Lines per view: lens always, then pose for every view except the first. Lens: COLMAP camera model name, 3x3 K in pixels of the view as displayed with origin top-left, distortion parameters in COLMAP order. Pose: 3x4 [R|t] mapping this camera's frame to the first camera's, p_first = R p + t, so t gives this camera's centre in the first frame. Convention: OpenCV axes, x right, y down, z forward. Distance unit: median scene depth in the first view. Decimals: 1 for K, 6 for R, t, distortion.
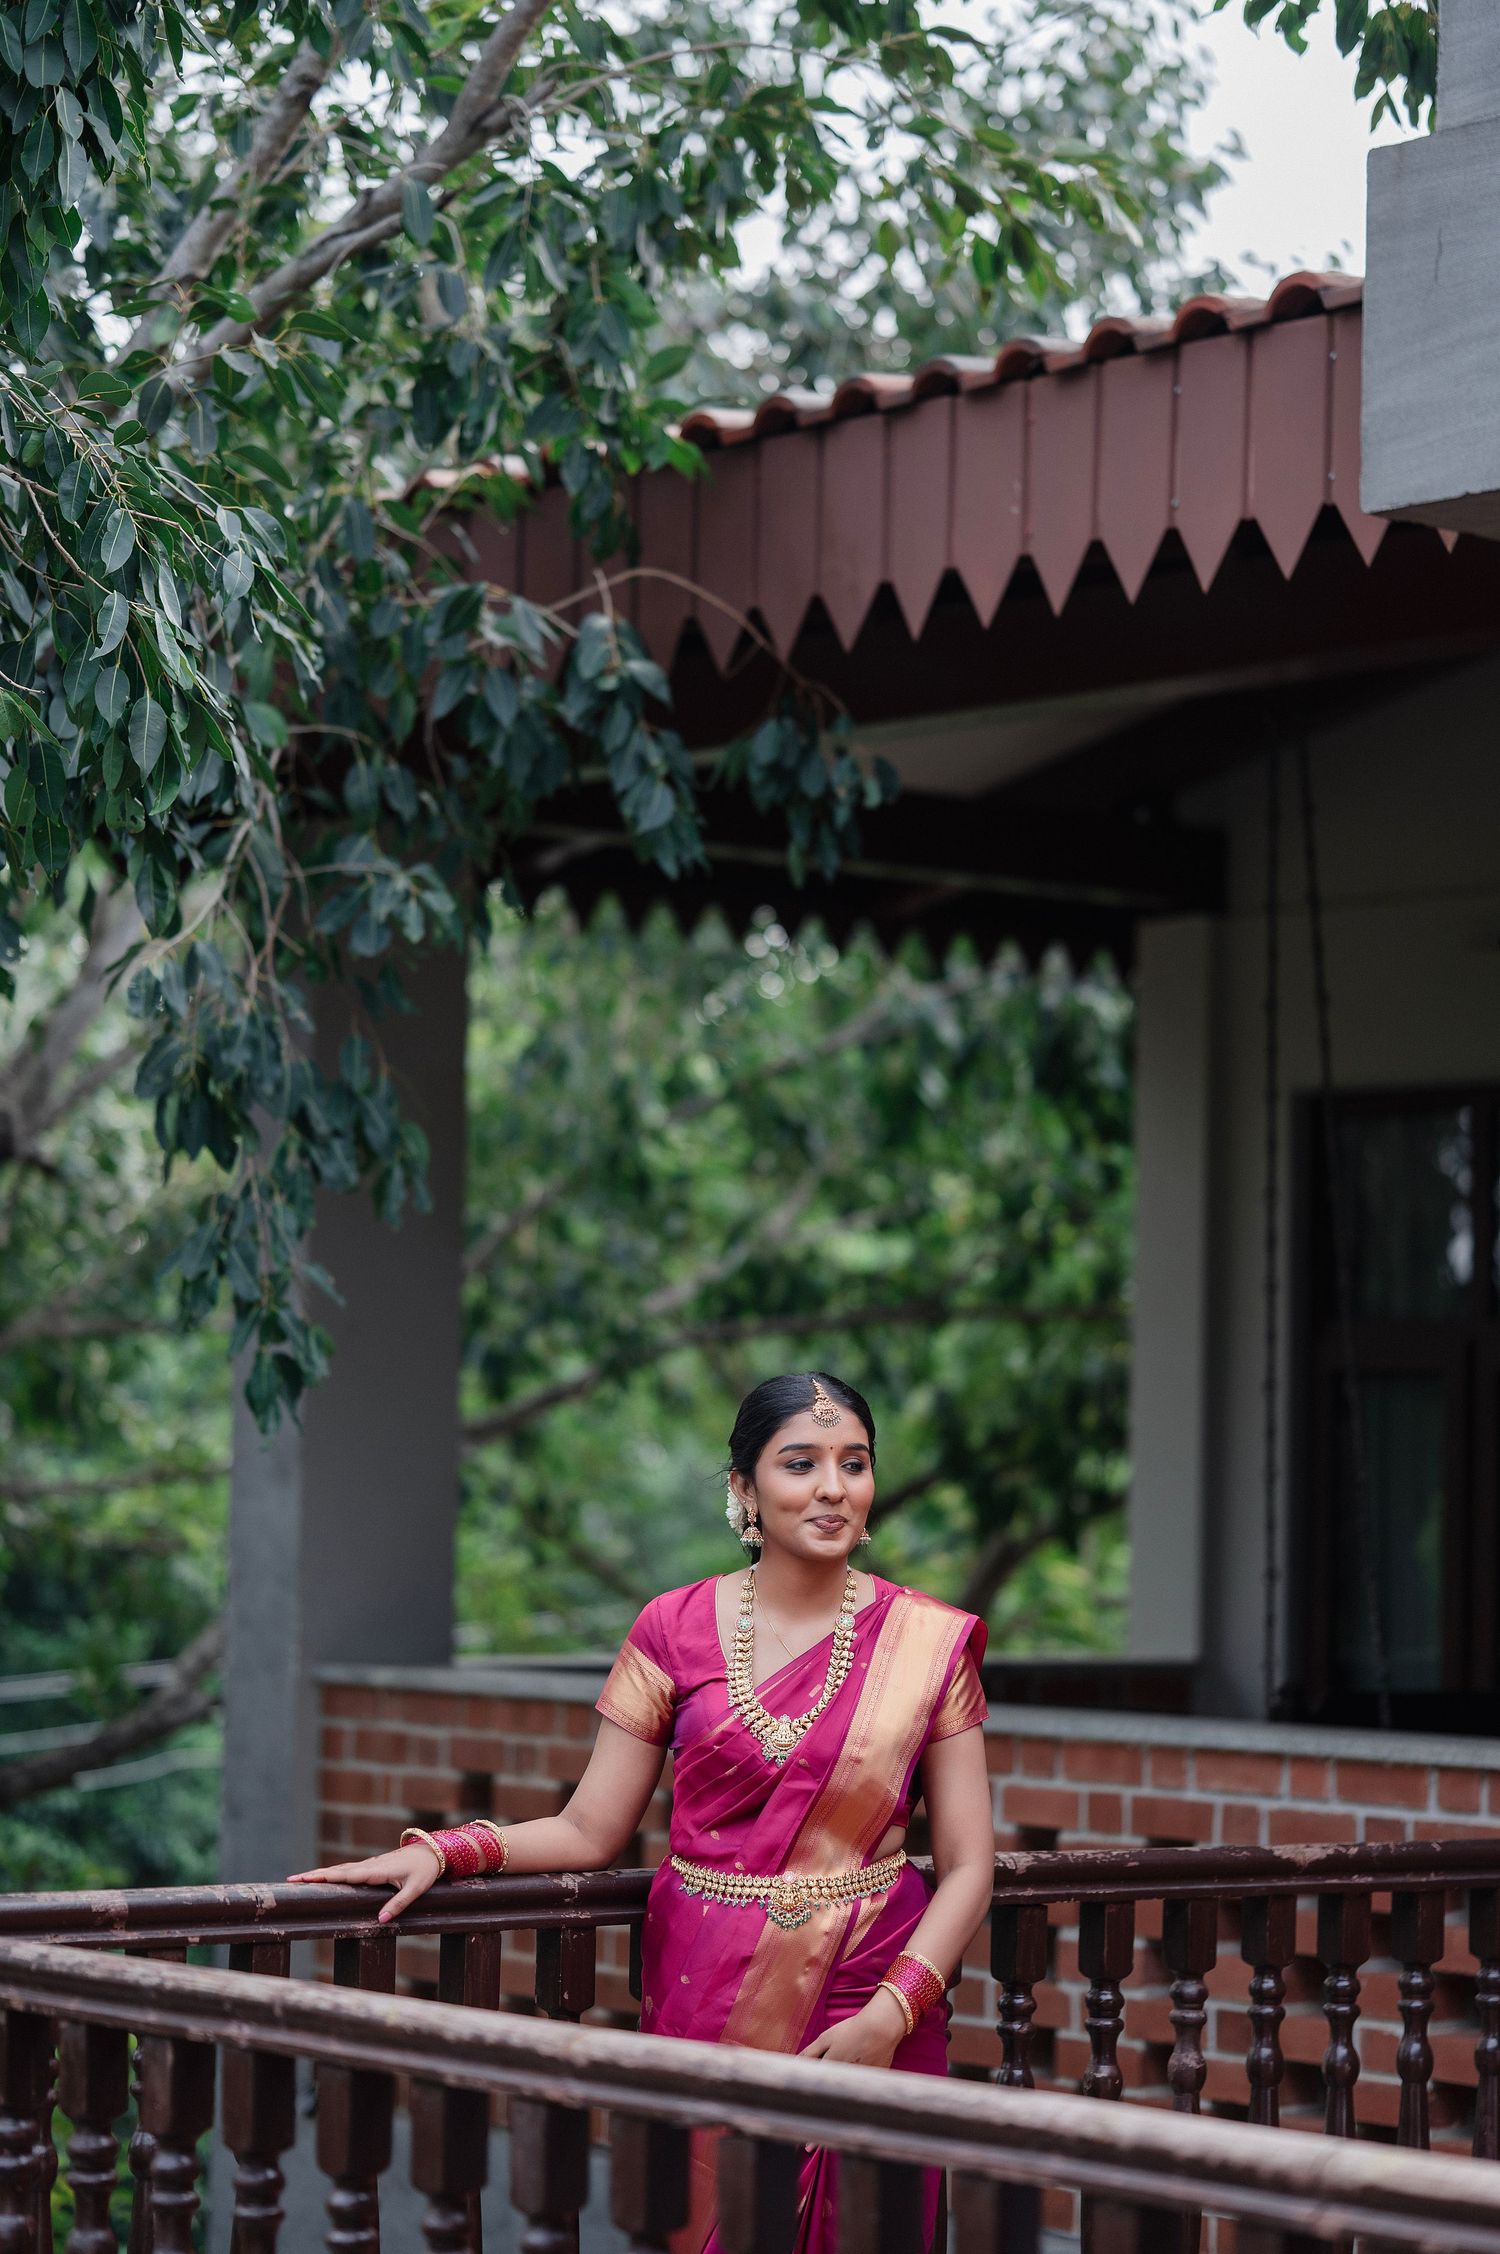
lens RADIAL K [[5379.1, 0, 750.0], [0, 5379.1, 1127.0], [0, 0, 1]] dist [-0.059319, 0.023270]
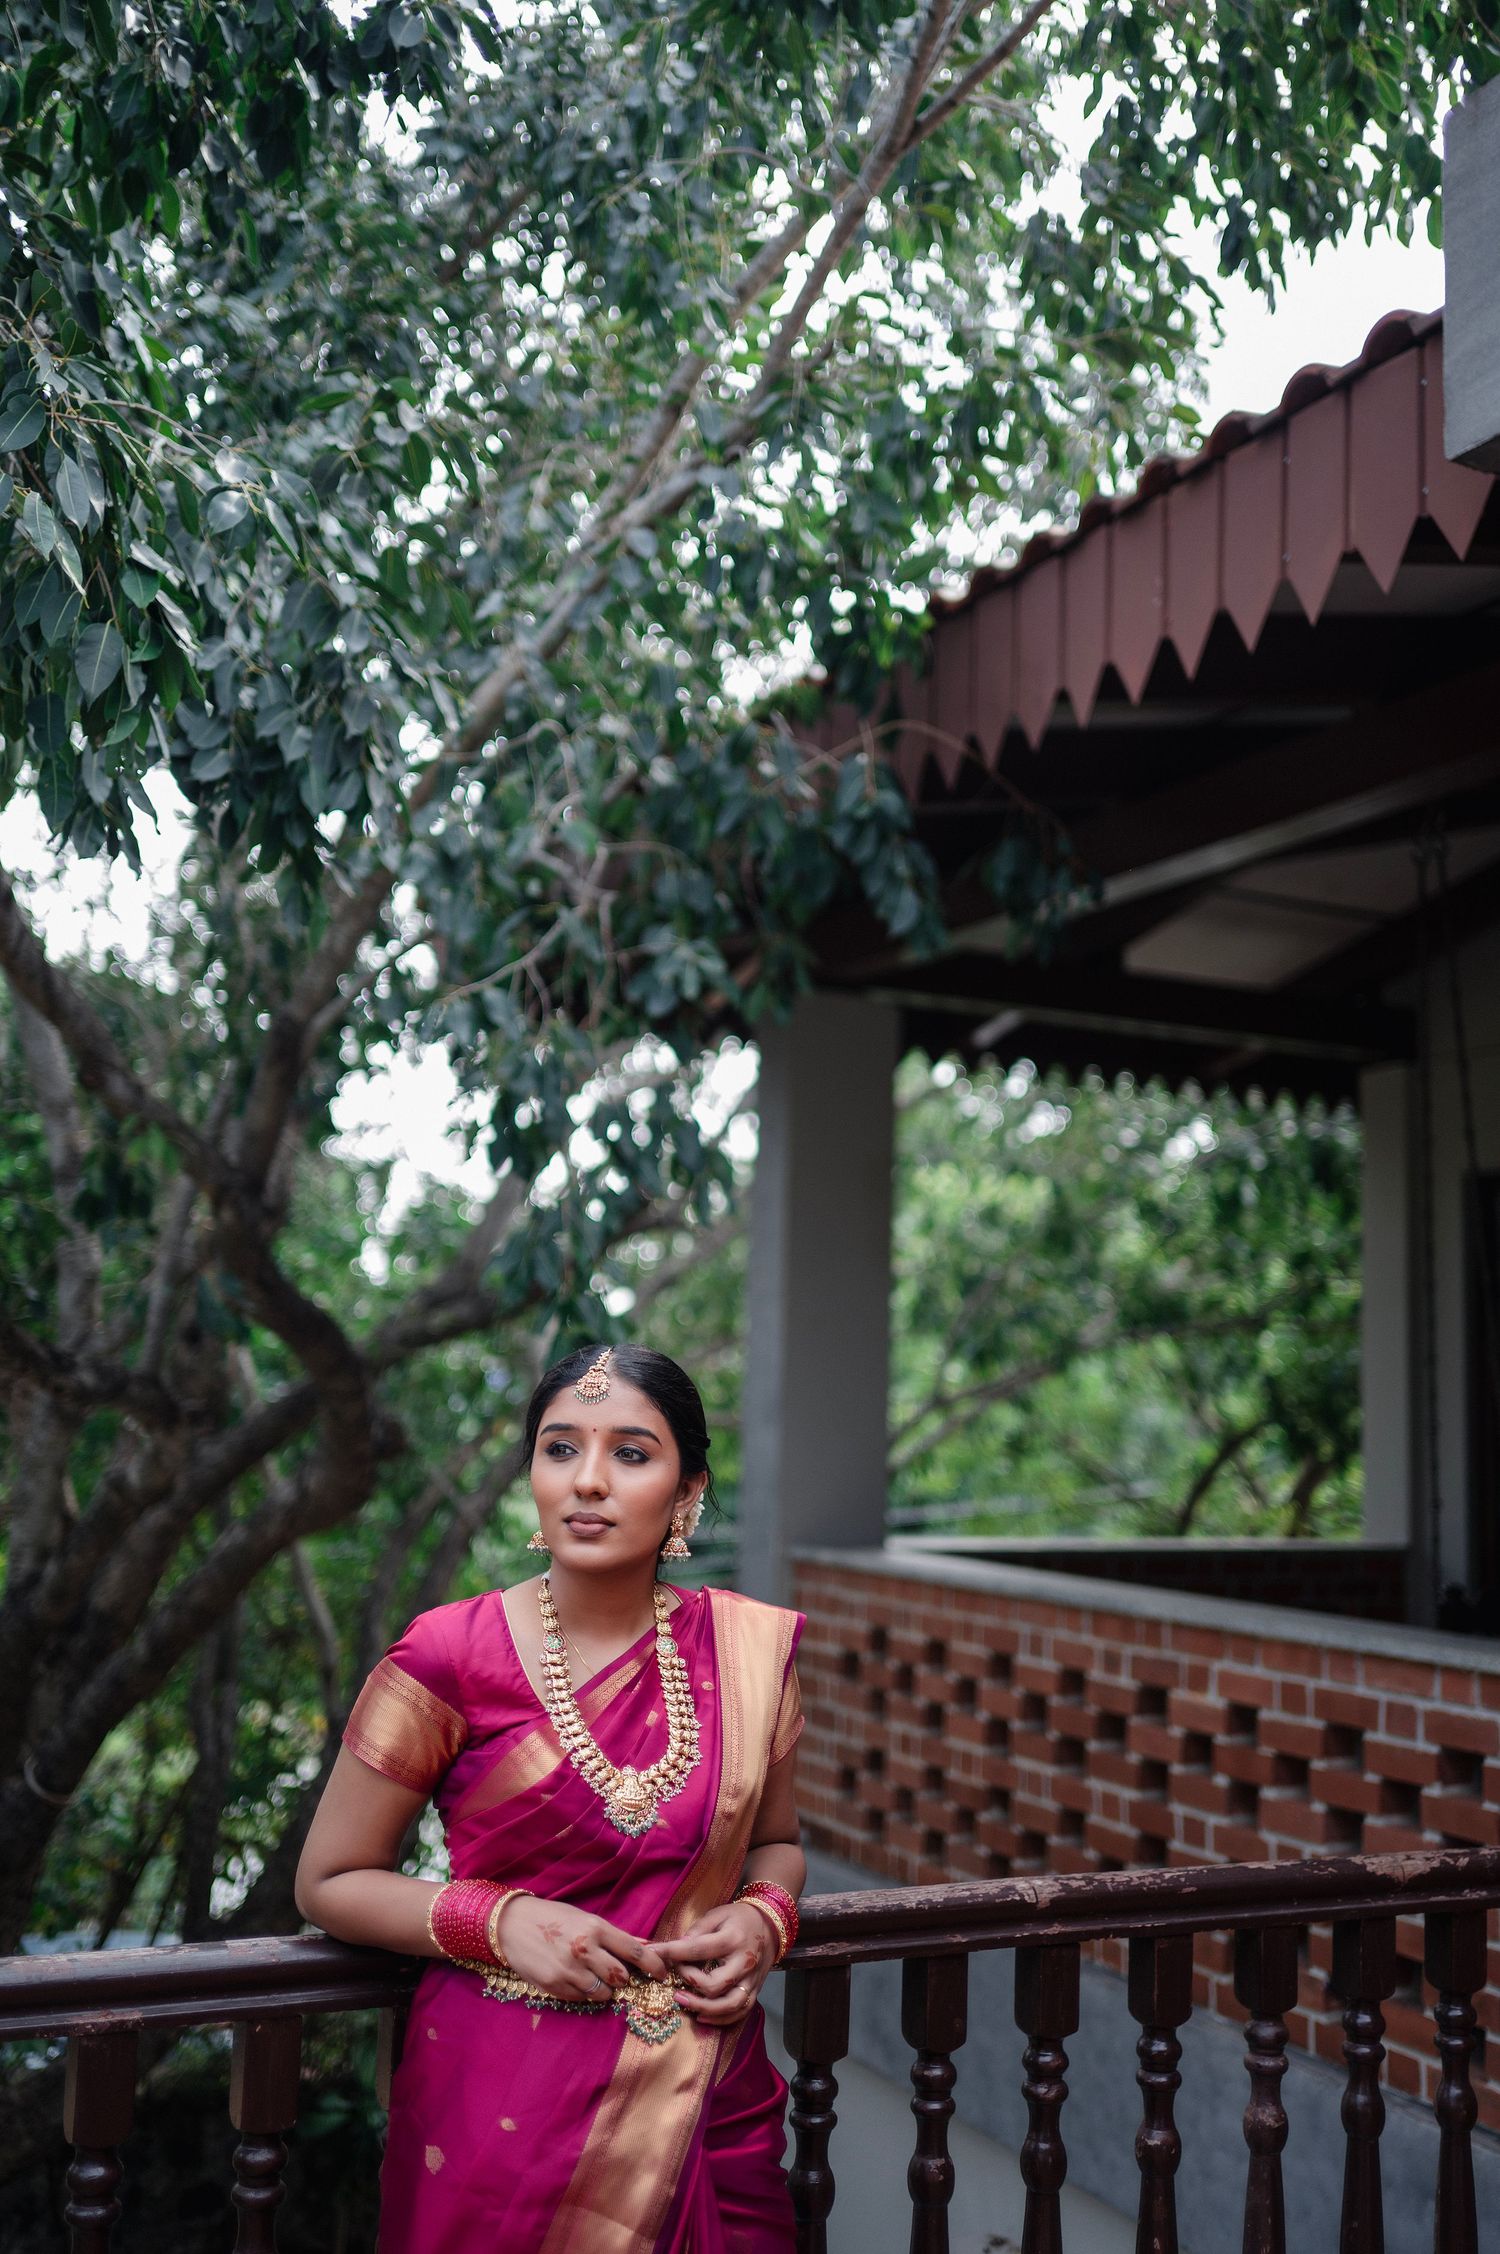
lens RADIAL K [[2254.5, 0, 690.8], [0, 2254.5, 1133.8], [0, 0, 1]] dist [-0.045512, 0.013986]
pose [[0.969479, -0.019735, -0.244379, 0.077008], [0.005299, 0.998209, -0.059589, 0.033161], [0.245117, 0.056476, 0.967847, 0.574055]]
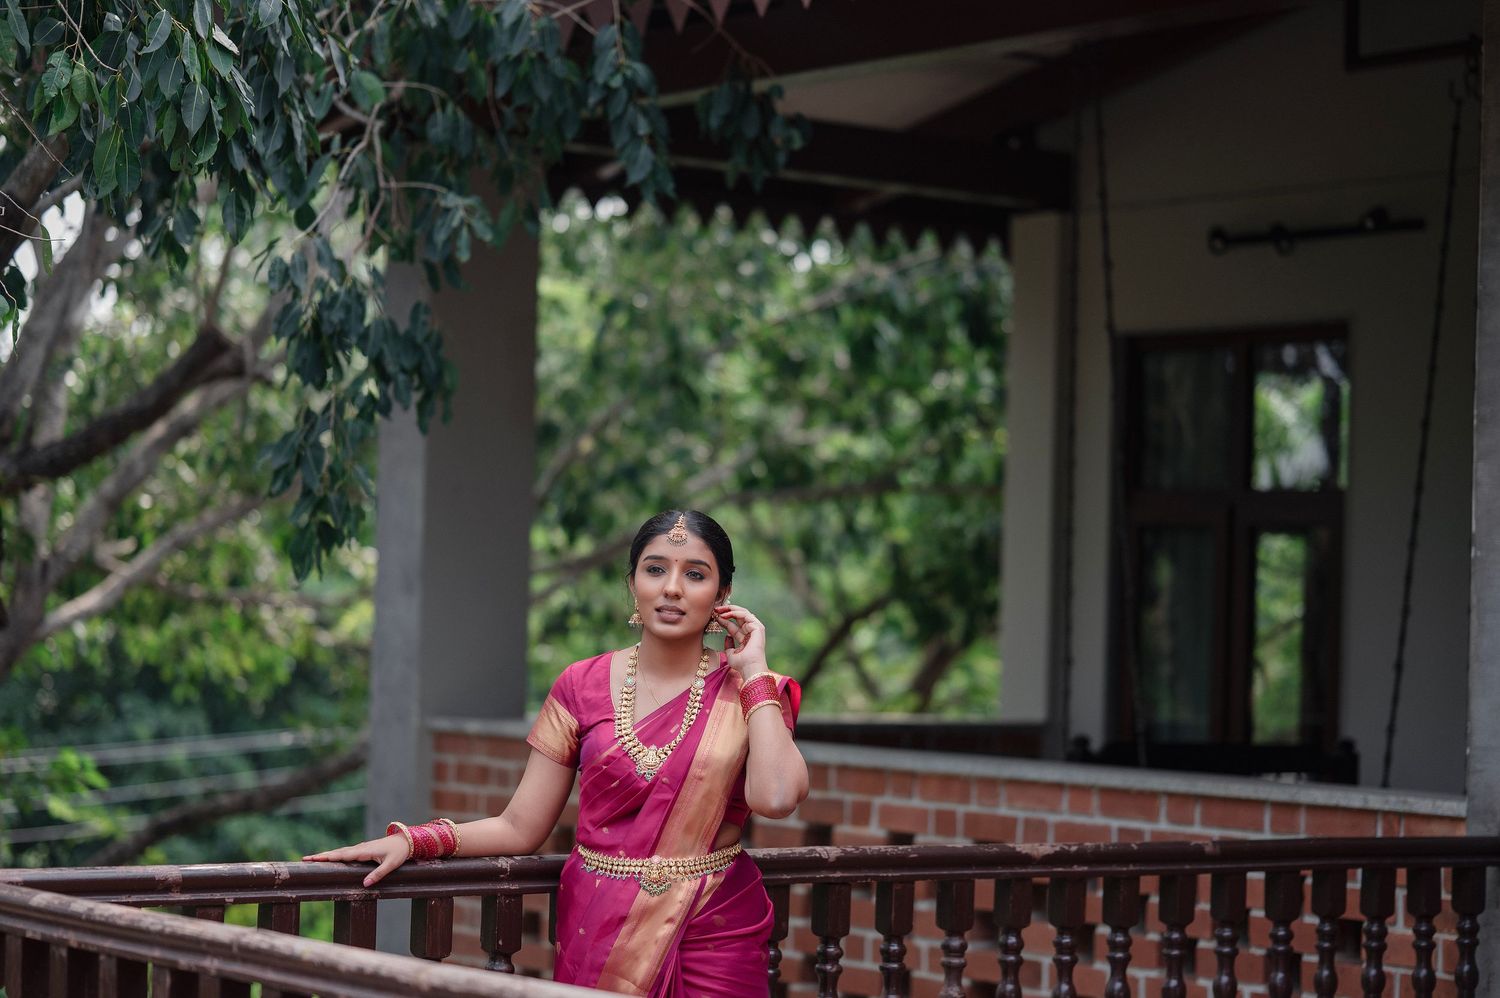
lens RADIAL K [[3563.7, 0, 750.5], [0, 3563.7, 609.0], [0, 0, 1]] dist [-0.074259, -0.097600]
pose [[0.999679, 0.008576, -0.023825, 0.045875], [-0.006994, 0.997814, 0.065713, 0.008977], [0.024337, -0.065525, 0.997554, 0.053097]]
